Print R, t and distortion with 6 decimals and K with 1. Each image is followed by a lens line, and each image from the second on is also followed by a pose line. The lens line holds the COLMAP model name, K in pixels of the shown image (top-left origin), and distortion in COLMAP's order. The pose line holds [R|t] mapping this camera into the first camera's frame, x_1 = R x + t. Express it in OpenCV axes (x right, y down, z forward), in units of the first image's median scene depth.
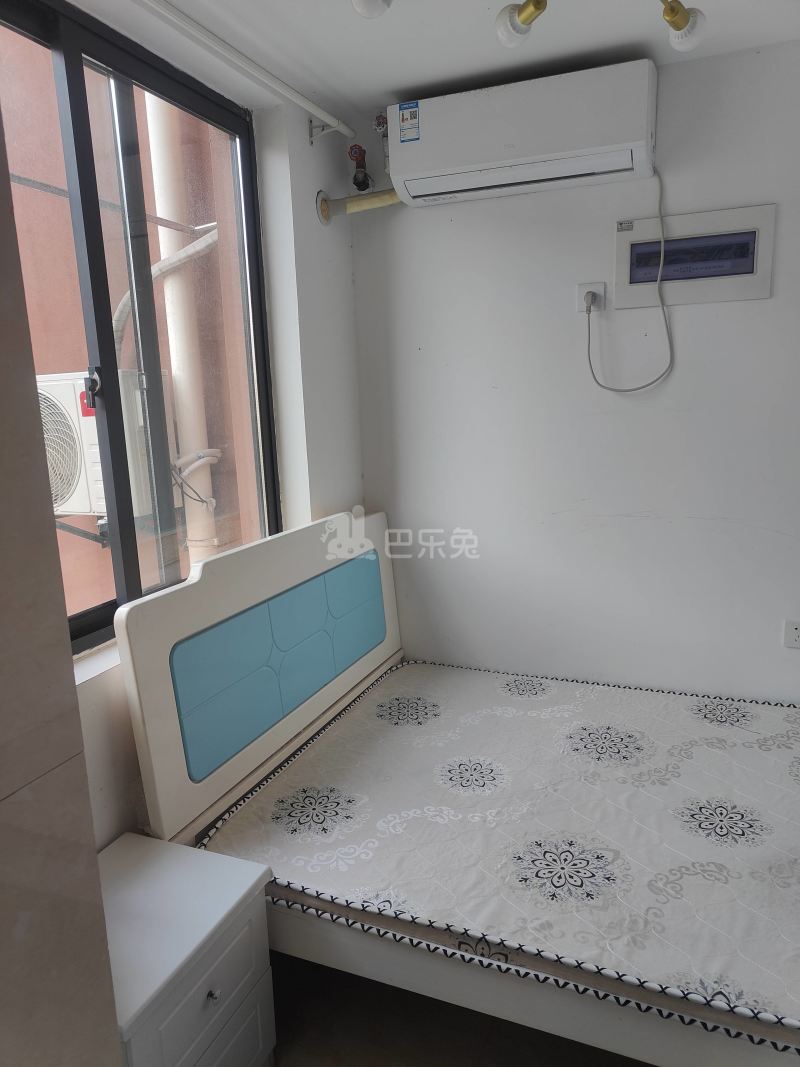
lens RADIAL K [[745.8, 0, 386.2], [0, 745.8, 548.5], [0, 0, 1]] dist [0.000605, 0.000208]
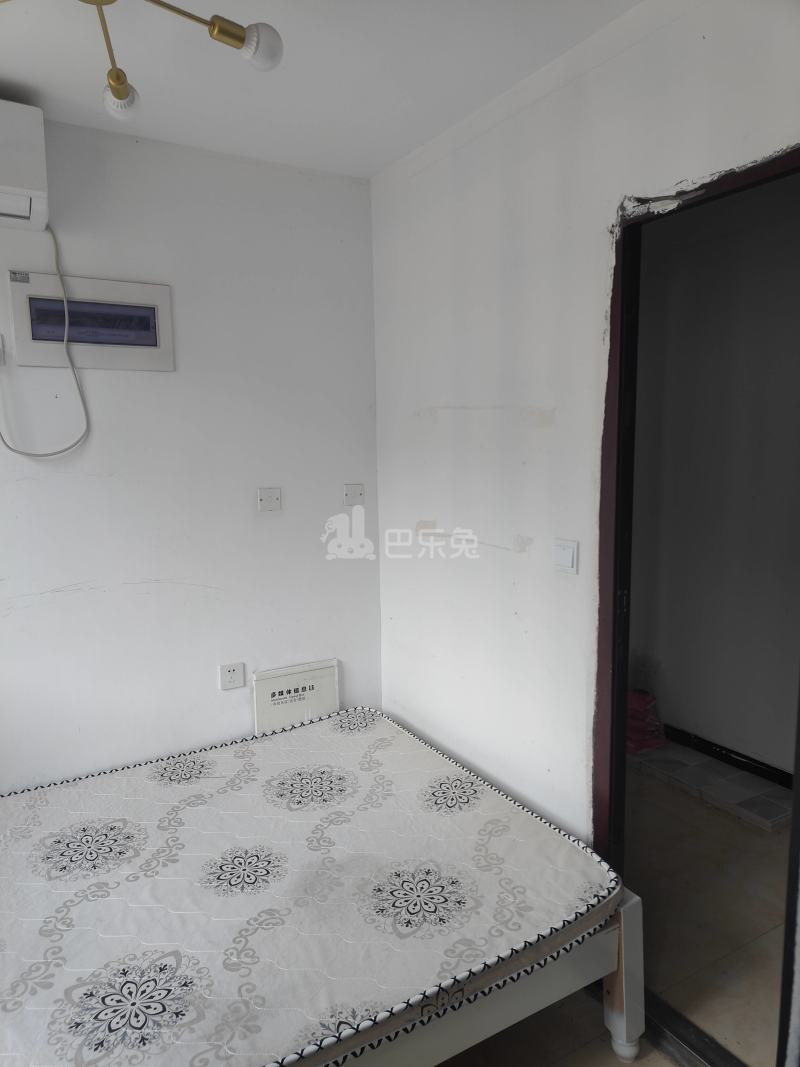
lens RADIAL K [[745.8, 0, 386.2], [0, 745.8, 548.5], [0, 0, 1]] dist [0.000605, 0.000208]
pose [[0.579066, -0.092095, 0.810062, -0.202188], [0.158422, 0.987371, -0.000994, -0.035567], [-0.799741, 0.128907, 0.586343, 0.162268]]
